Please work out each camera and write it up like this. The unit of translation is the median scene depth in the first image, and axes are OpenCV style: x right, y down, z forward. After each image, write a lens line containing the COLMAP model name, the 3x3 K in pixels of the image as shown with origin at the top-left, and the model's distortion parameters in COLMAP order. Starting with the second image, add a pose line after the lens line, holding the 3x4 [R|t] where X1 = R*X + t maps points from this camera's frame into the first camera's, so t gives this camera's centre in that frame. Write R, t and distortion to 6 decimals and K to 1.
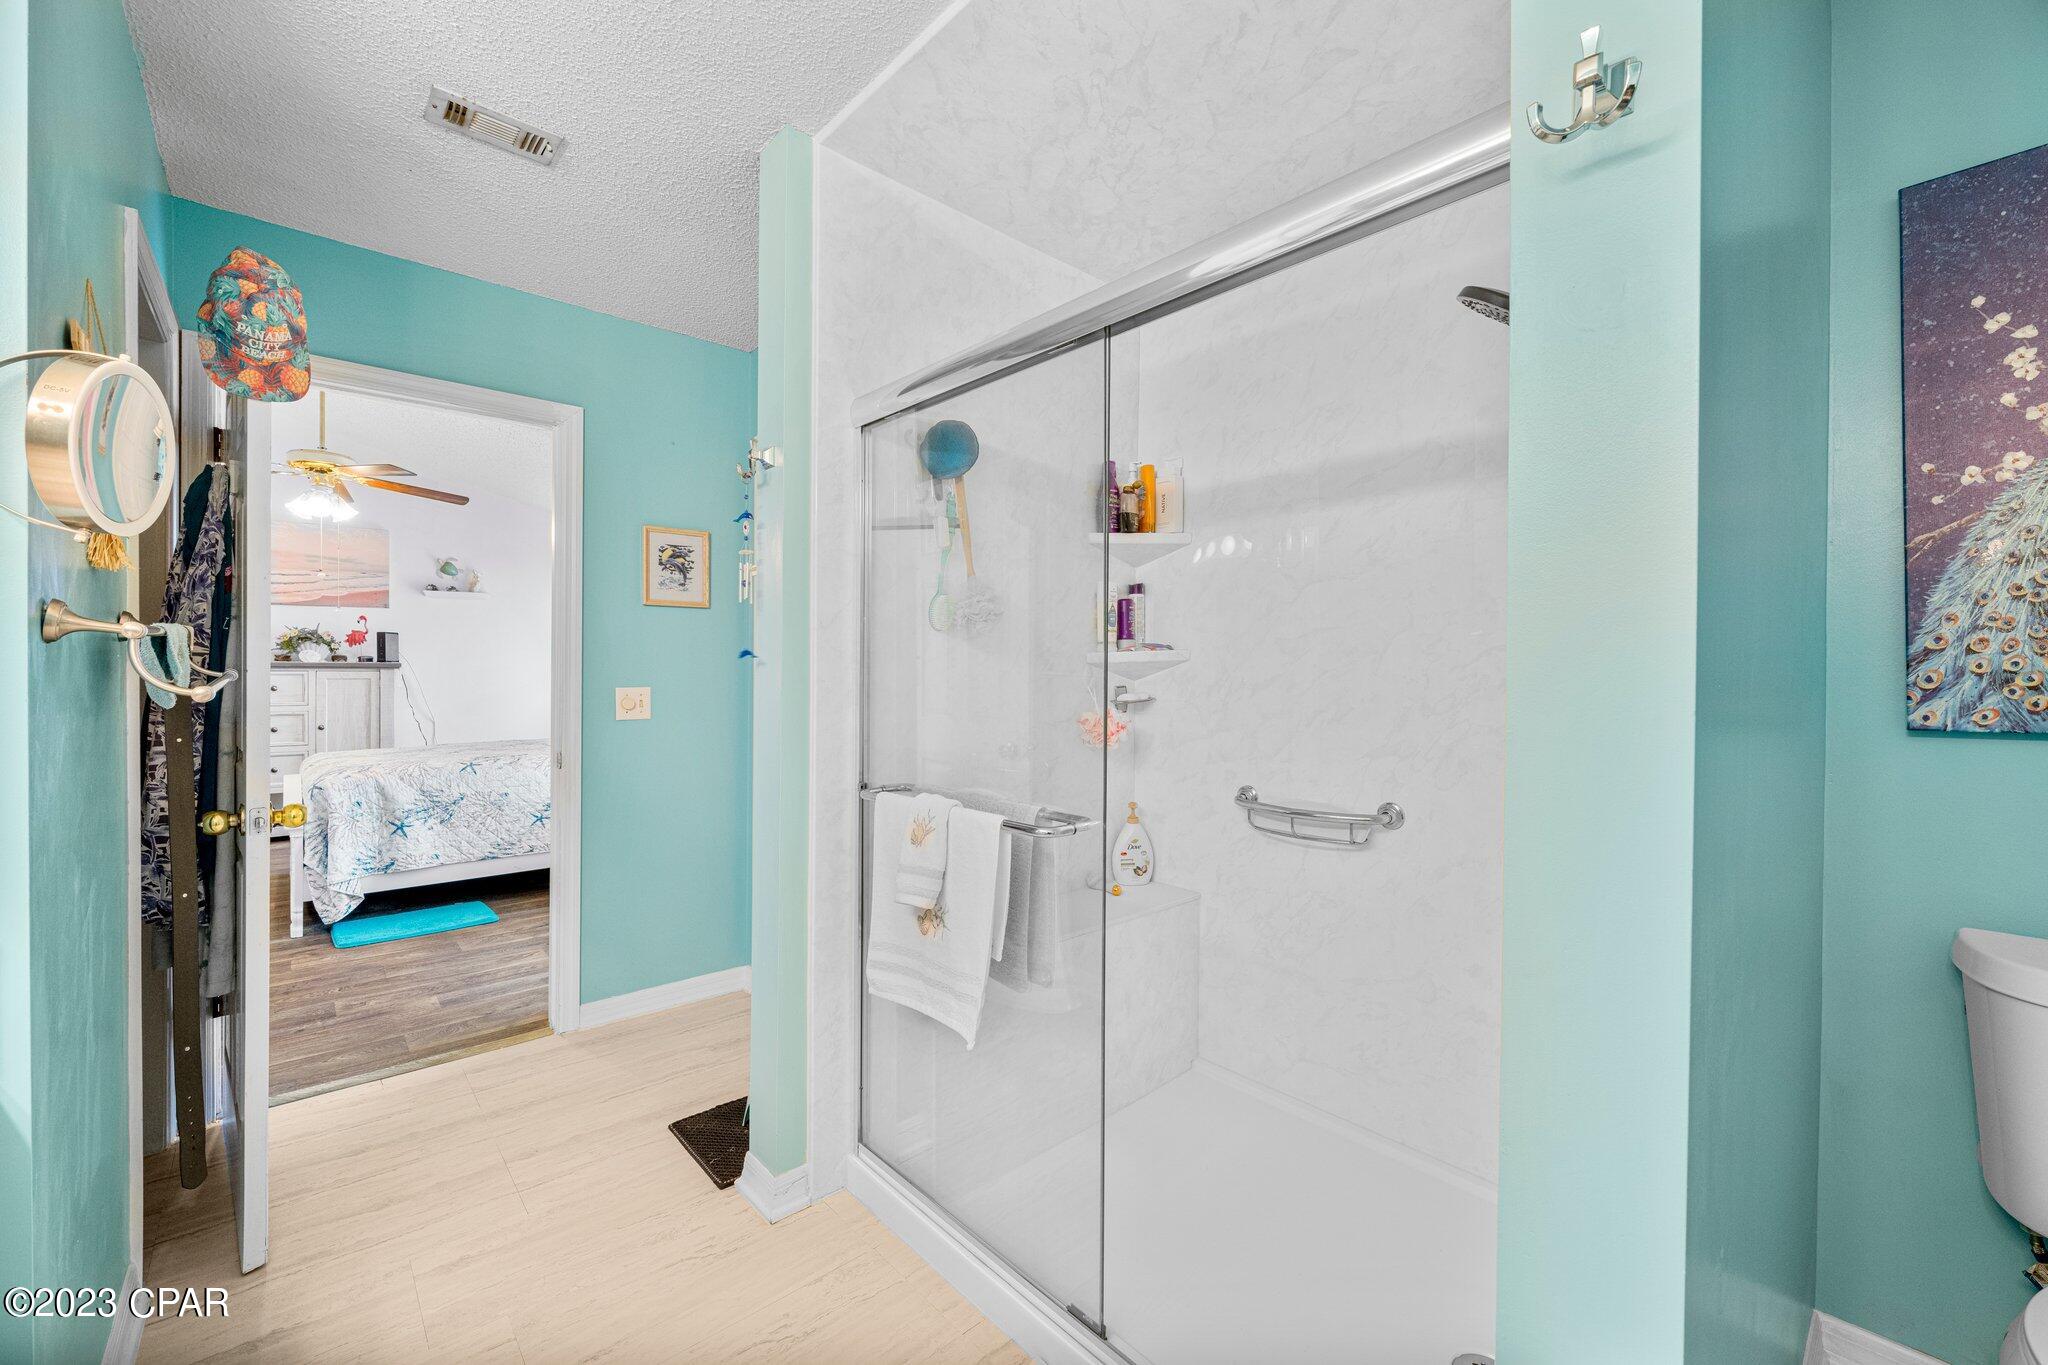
lens RADIAL K [[812.9, 0, 1017.7], [0, 812.9, 669.9], [0, 0, 1]] dist [-0.002662, 0.000866]
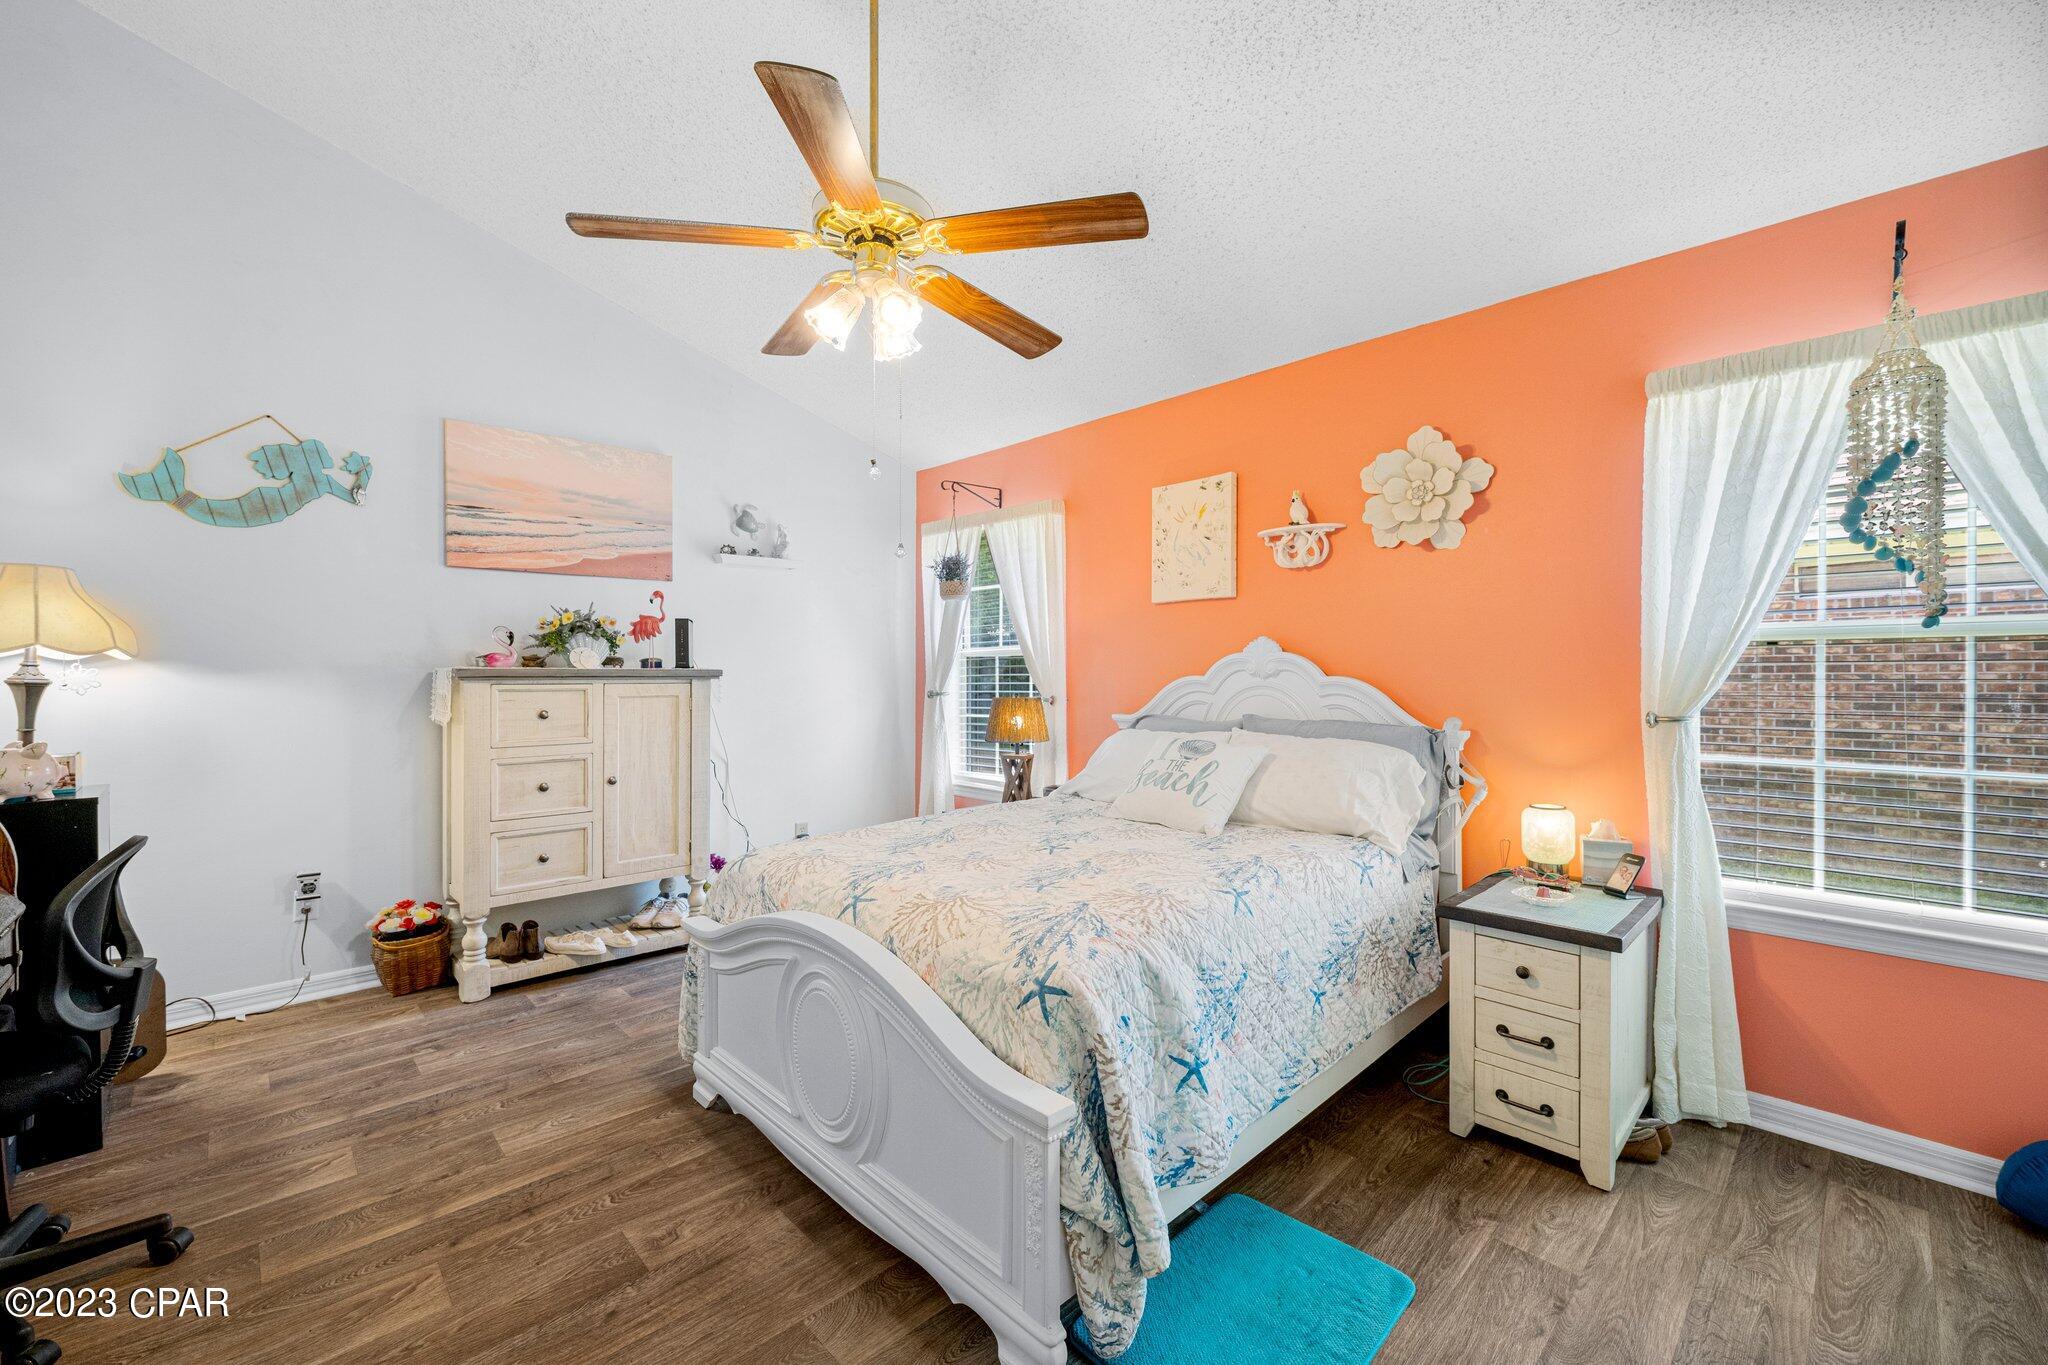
lens RADIAL K [[842.1, 0, 1037.1], [0, 842.1, 689.6], [0, 0, 1]] dist [-0.003960, -0.000063]
pose [[0.999705, -0.003078, 0.024084, -0.544806], [0.002713, 0.999881, 0.015176, -0.002653], [-0.024128, -0.015106, 0.999595, 0.372041]]
